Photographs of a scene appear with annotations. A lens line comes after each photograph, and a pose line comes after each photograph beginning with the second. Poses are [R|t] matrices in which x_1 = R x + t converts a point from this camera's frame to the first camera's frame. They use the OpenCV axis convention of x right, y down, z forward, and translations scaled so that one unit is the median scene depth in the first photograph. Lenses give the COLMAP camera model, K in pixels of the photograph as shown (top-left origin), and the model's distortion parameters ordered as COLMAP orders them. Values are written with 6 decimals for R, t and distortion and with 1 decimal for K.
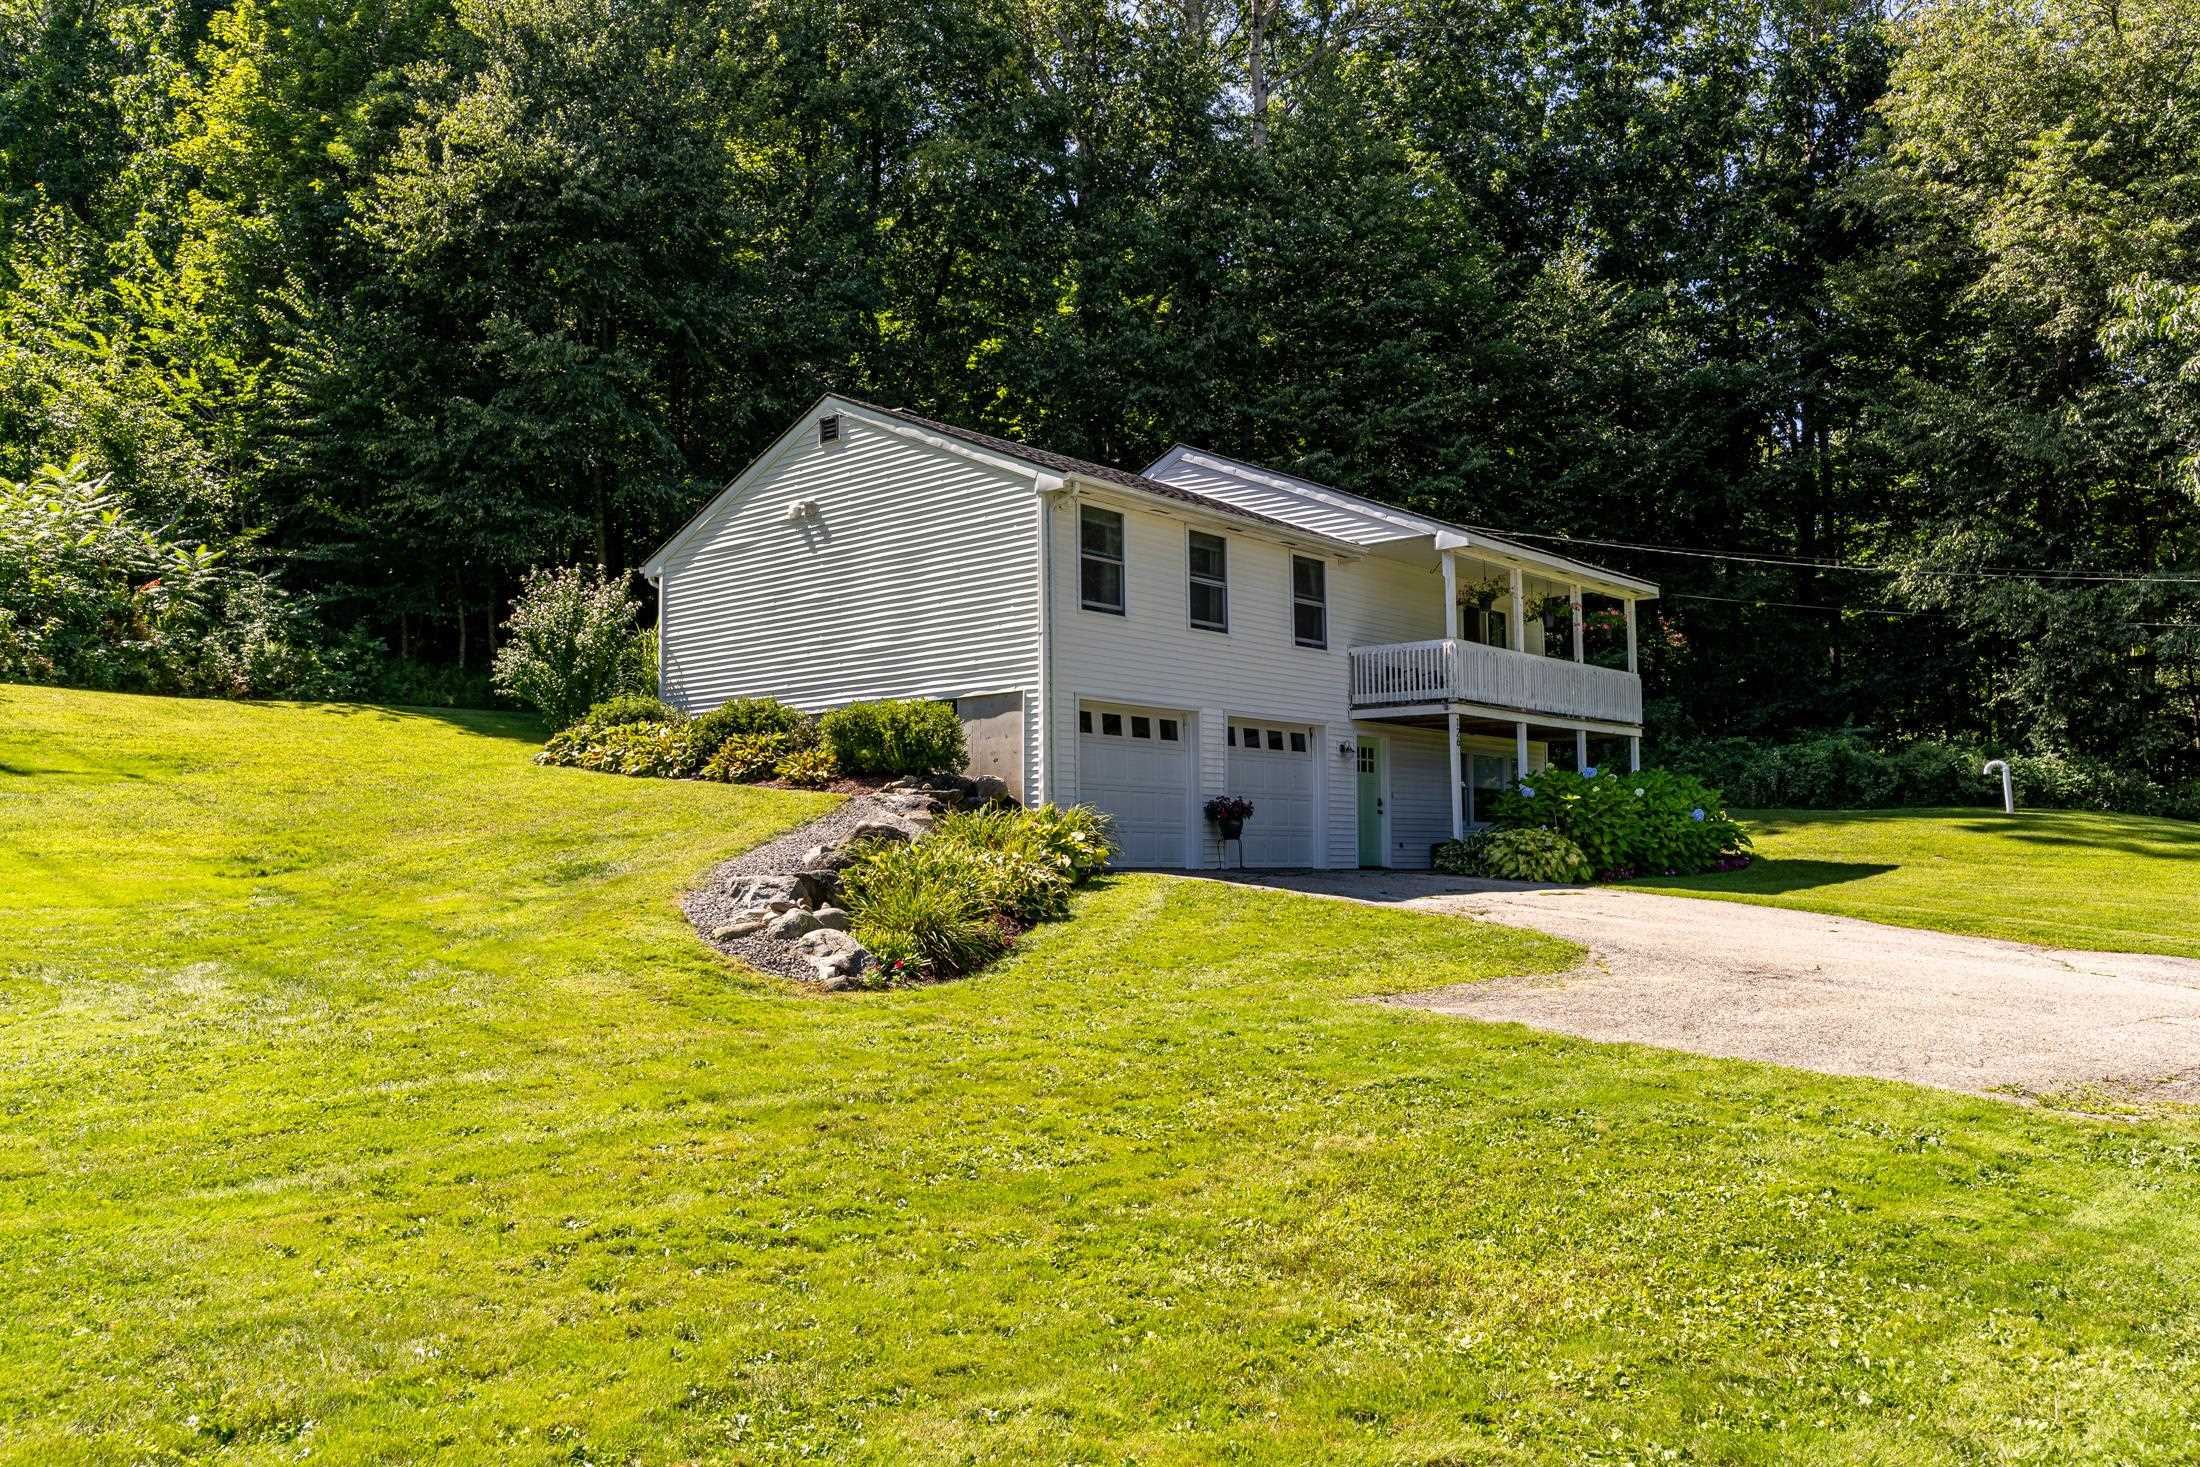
lens RADIAL K [[1776.7, 0, 1100.0], [0, 1776.7, 733.5], [0, 0, 1]] dist [0.006975, 0.000497]
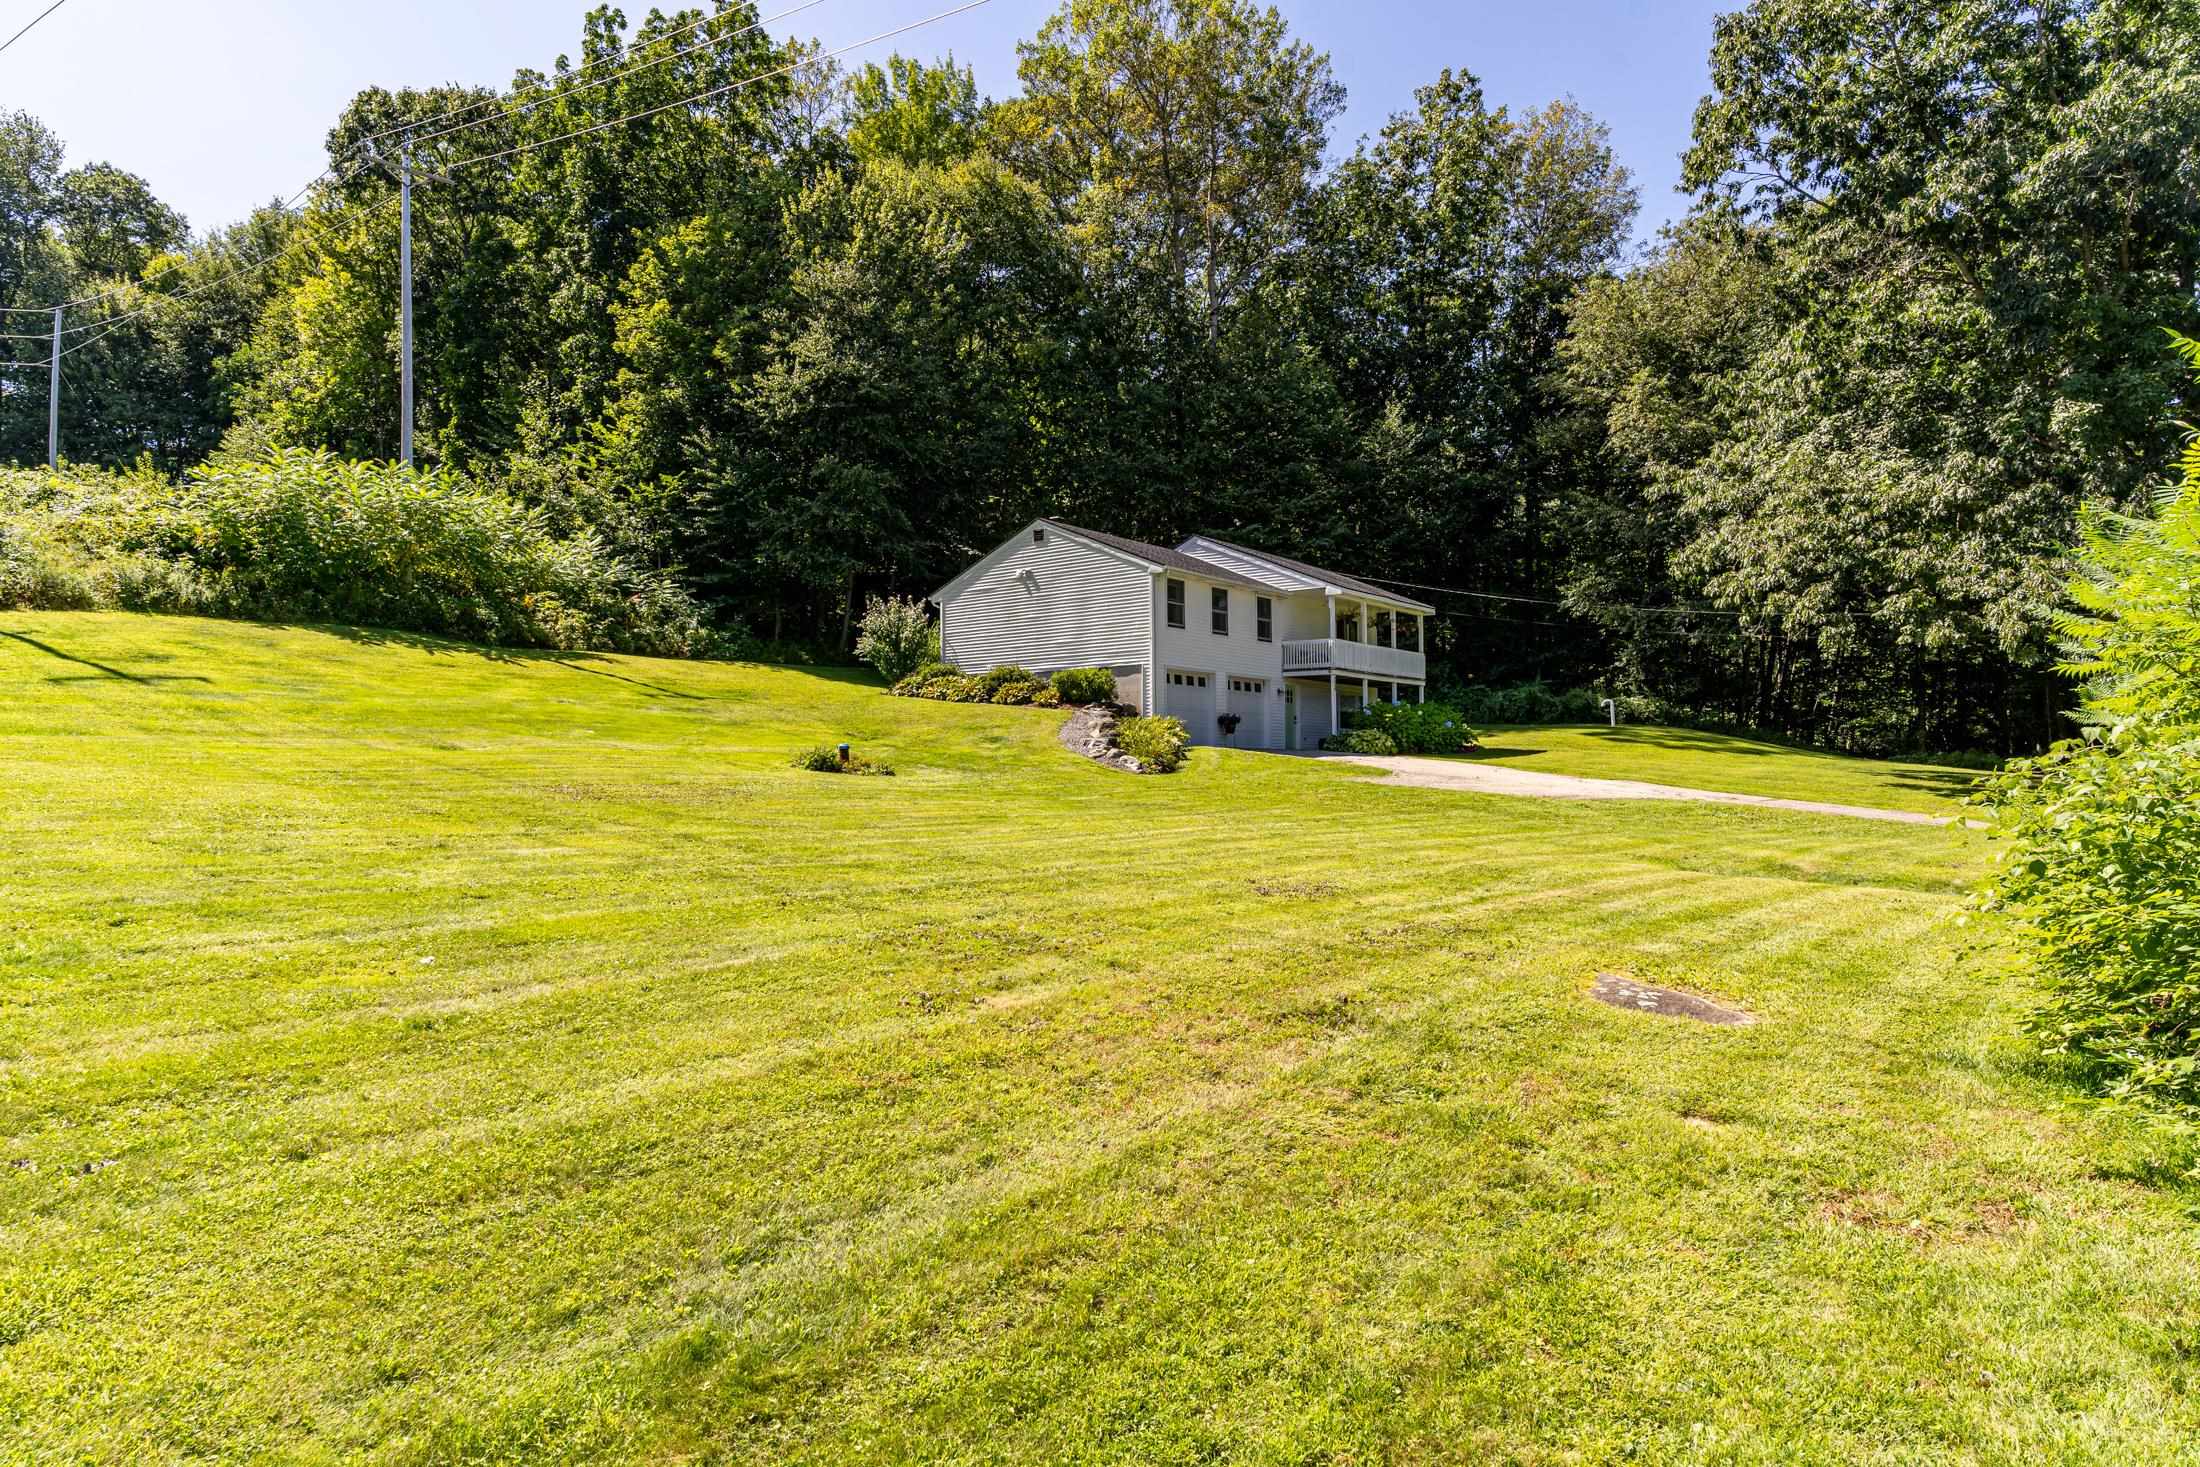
lens RADIAL K [[1410.0, 0, 1100.0], [0, 1410.0, 733.5], [0, 0, 1]] dist [-0.000627, -0.000108]
pose [[0.998512, 0.006212, 0.054185, -0.153269], [-0.008511, 0.999069, 0.042288, -0.009439], [-0.053872, -0.042687, 0.997635, -0.597184]]
